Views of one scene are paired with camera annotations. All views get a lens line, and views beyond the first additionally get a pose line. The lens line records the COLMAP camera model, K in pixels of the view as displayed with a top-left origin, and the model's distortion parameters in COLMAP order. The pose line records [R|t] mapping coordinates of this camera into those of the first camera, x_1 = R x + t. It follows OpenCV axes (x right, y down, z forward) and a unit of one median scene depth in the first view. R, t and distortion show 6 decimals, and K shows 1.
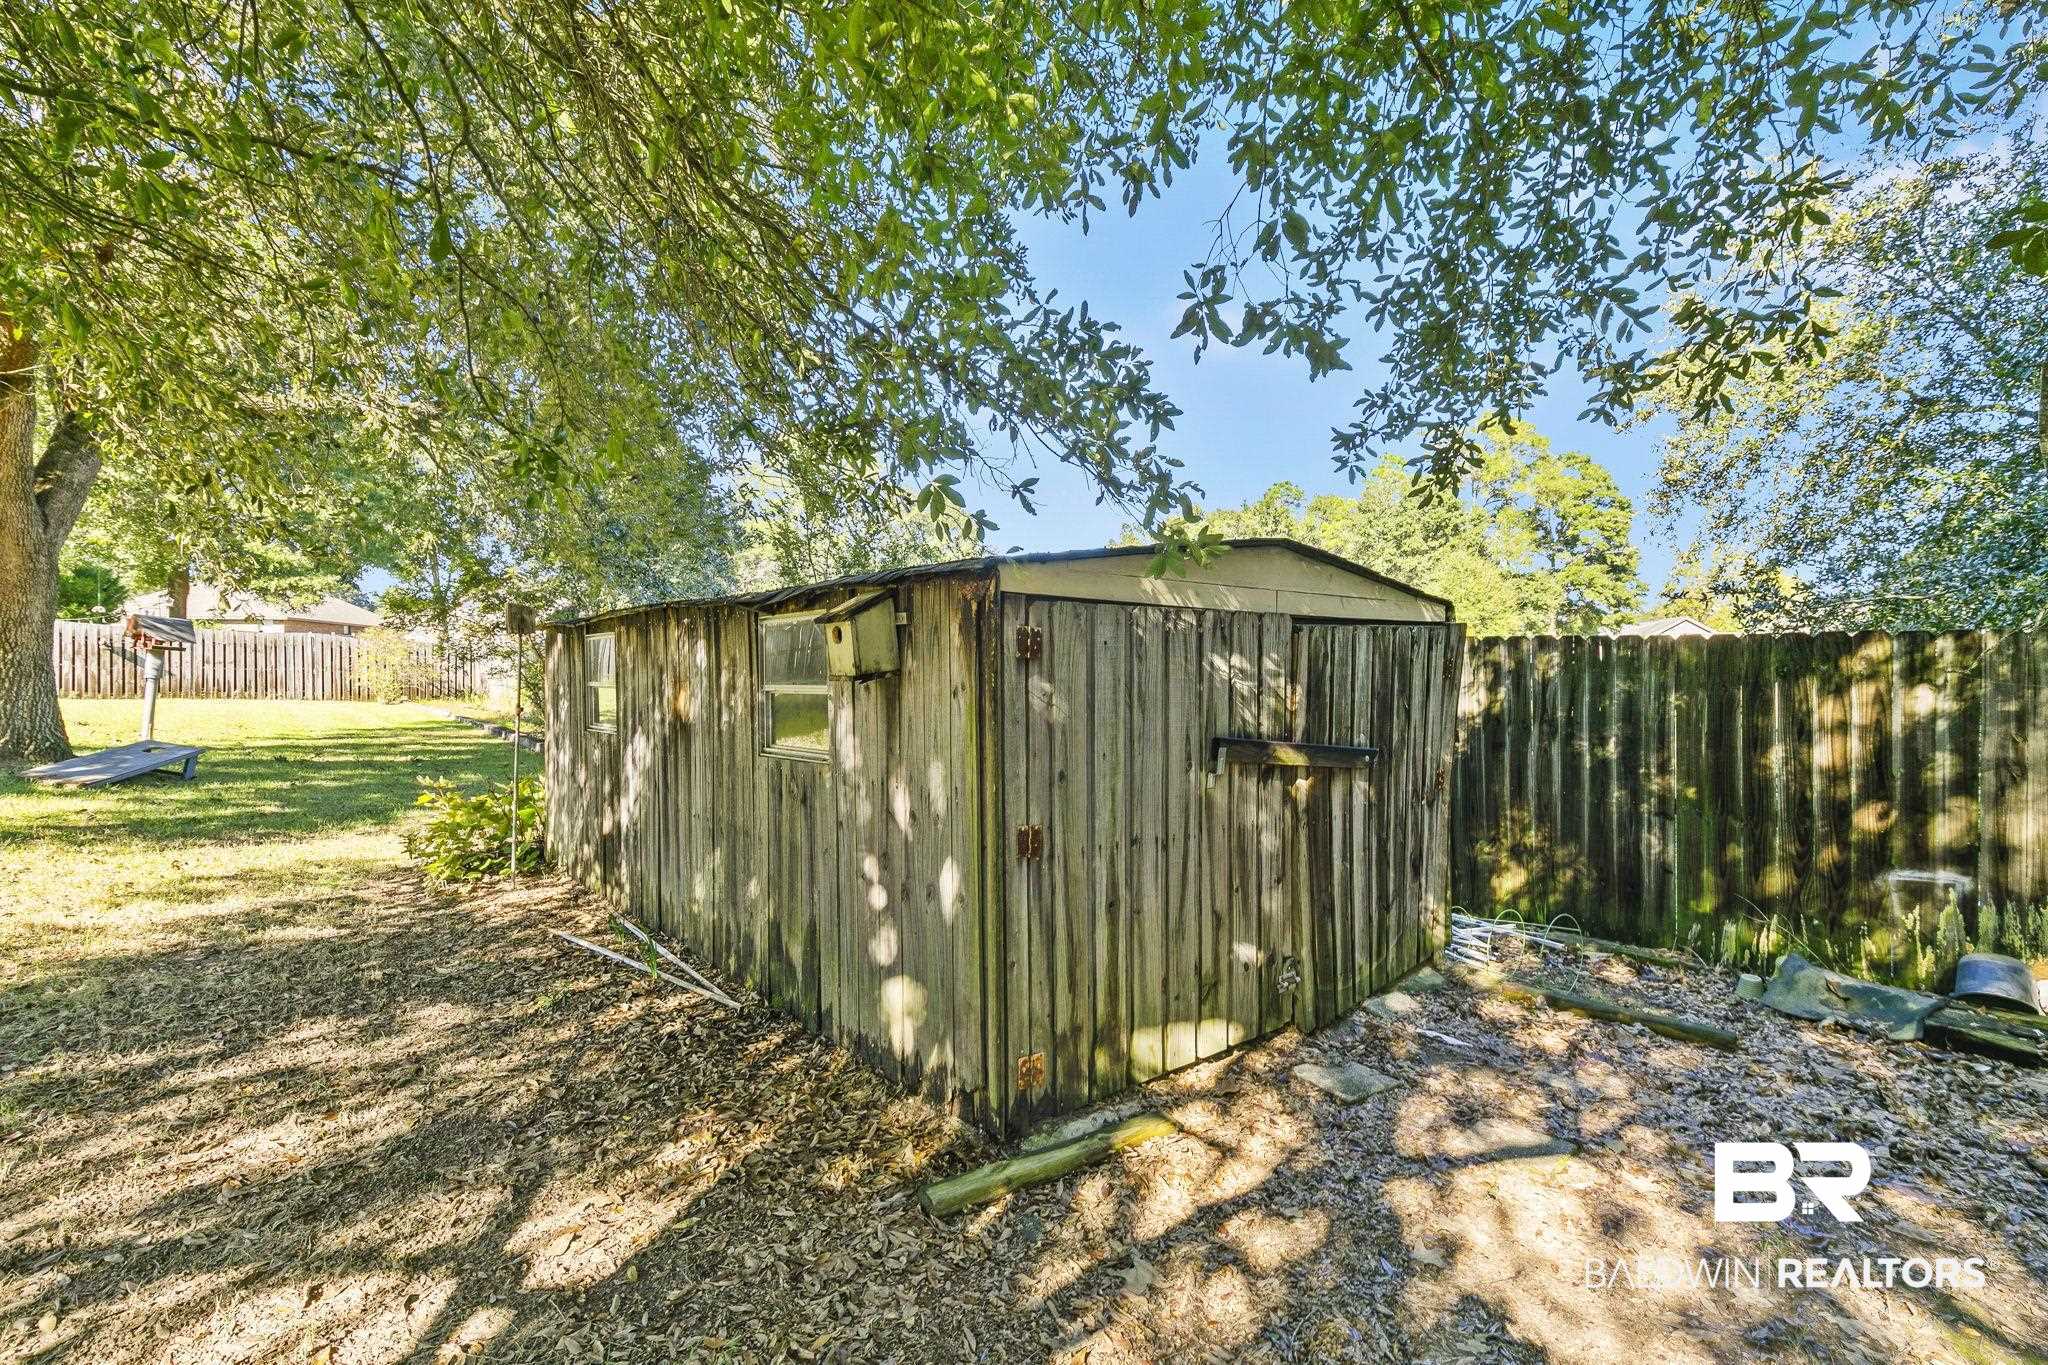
lens RADIAL K [[916.8, 0, 1015.4], [0, 916.8, 668.4], [0, 0, 1]] dist [0.002050, 0.000077]
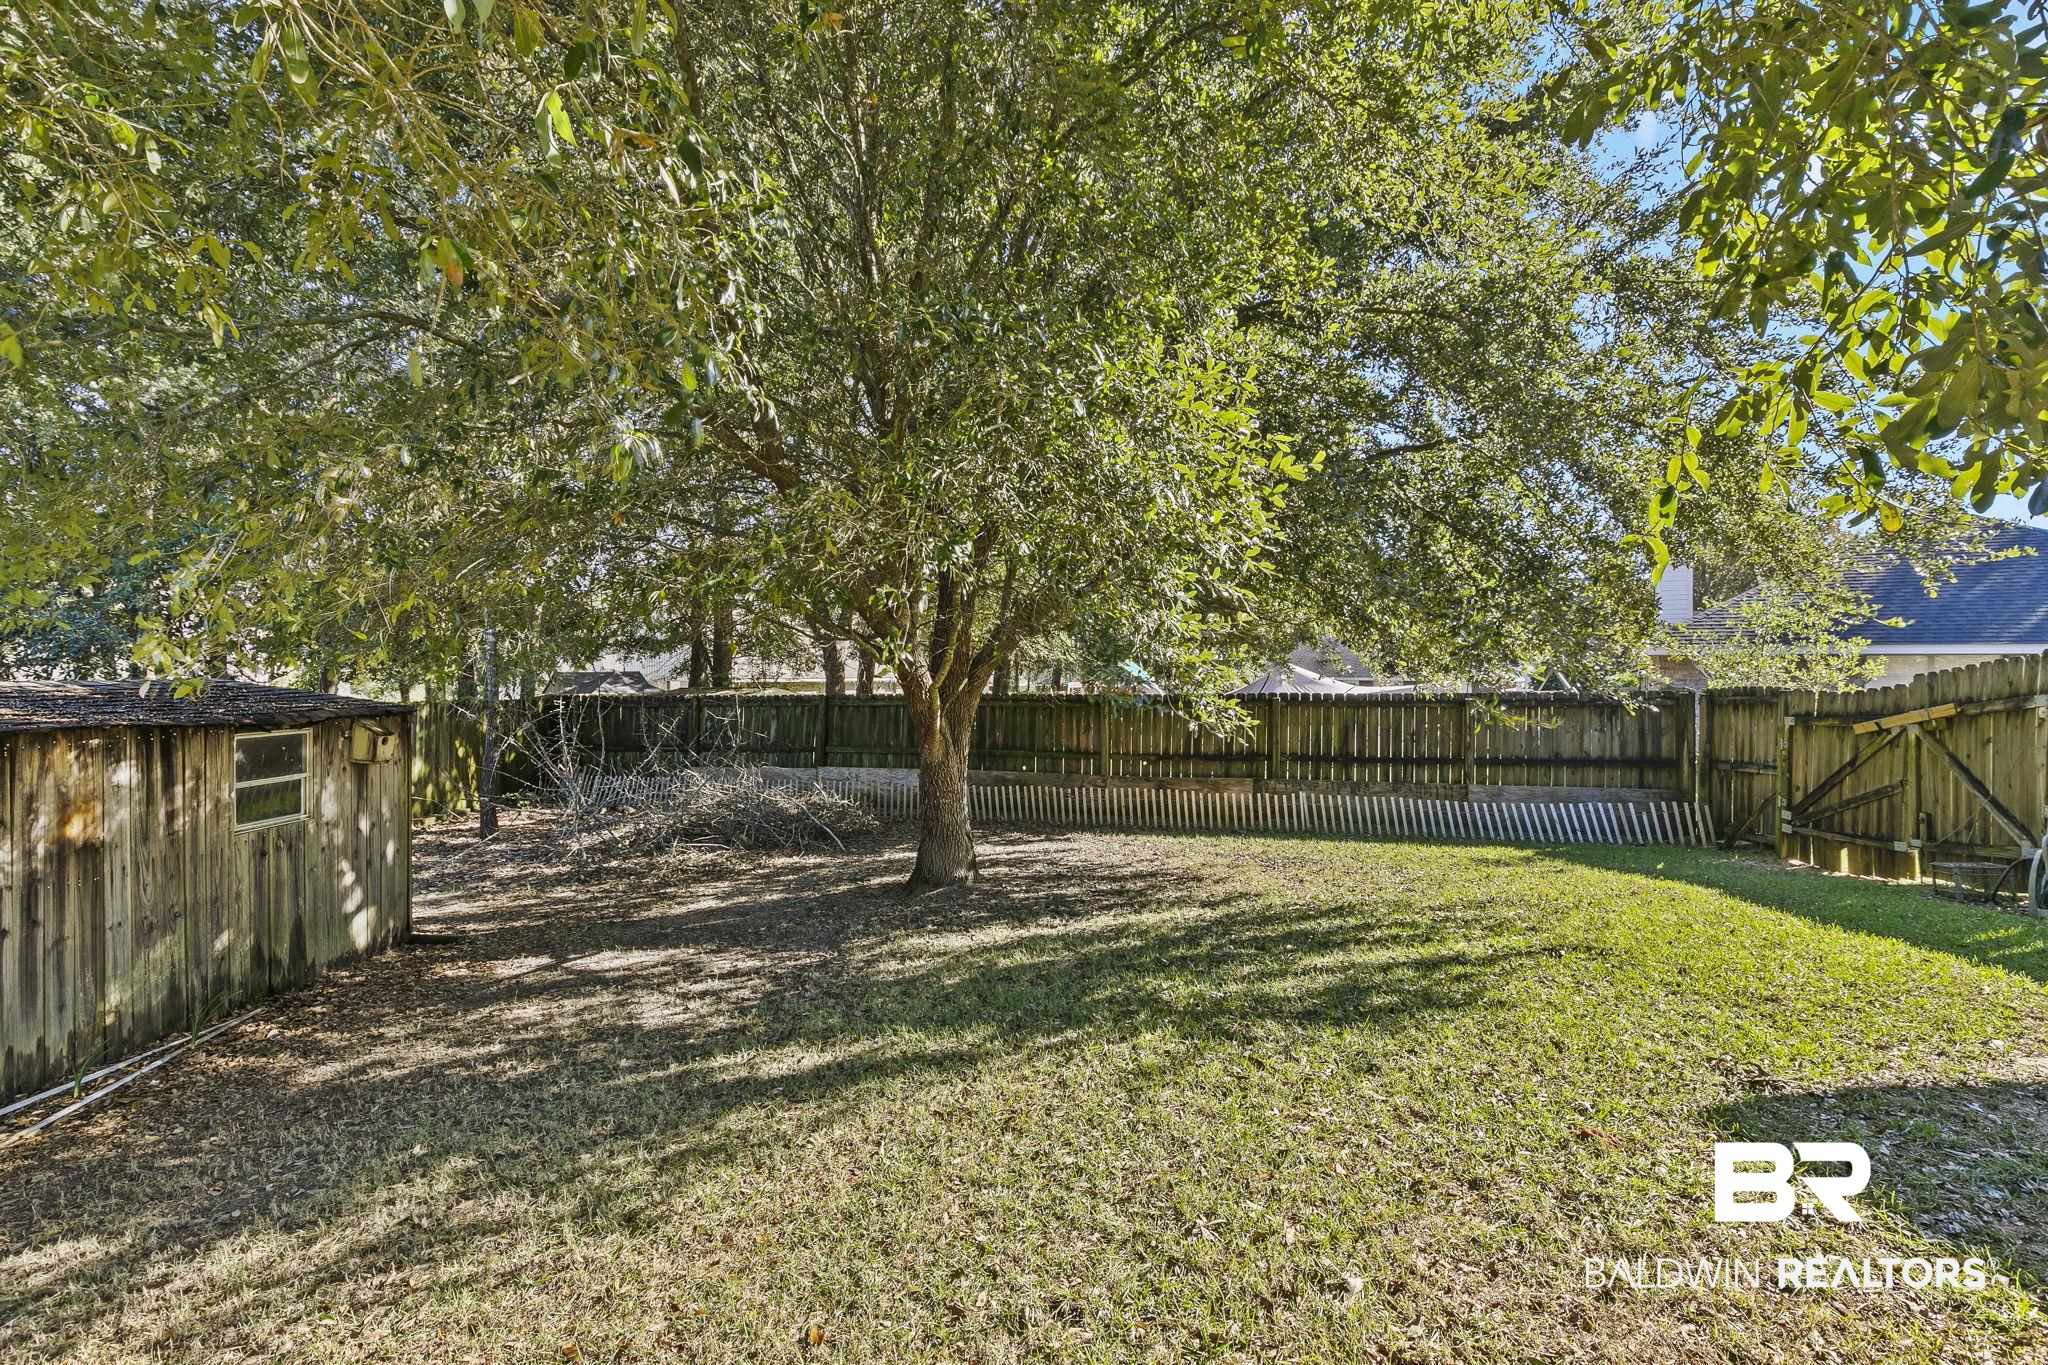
lens RADIAL K [[916.8, 0, 1015.4], [0, 916.8, 668.4], [0, 0, 1]] dist [0.002050, 0.000077]
pose [[-0.736526, 0.001364, 0.676408, -2.479585], [-0.007270, 0.999924, -0.009931, -0.179016], [-0.676370, -0.012232, -0.736460, 1.485134]]
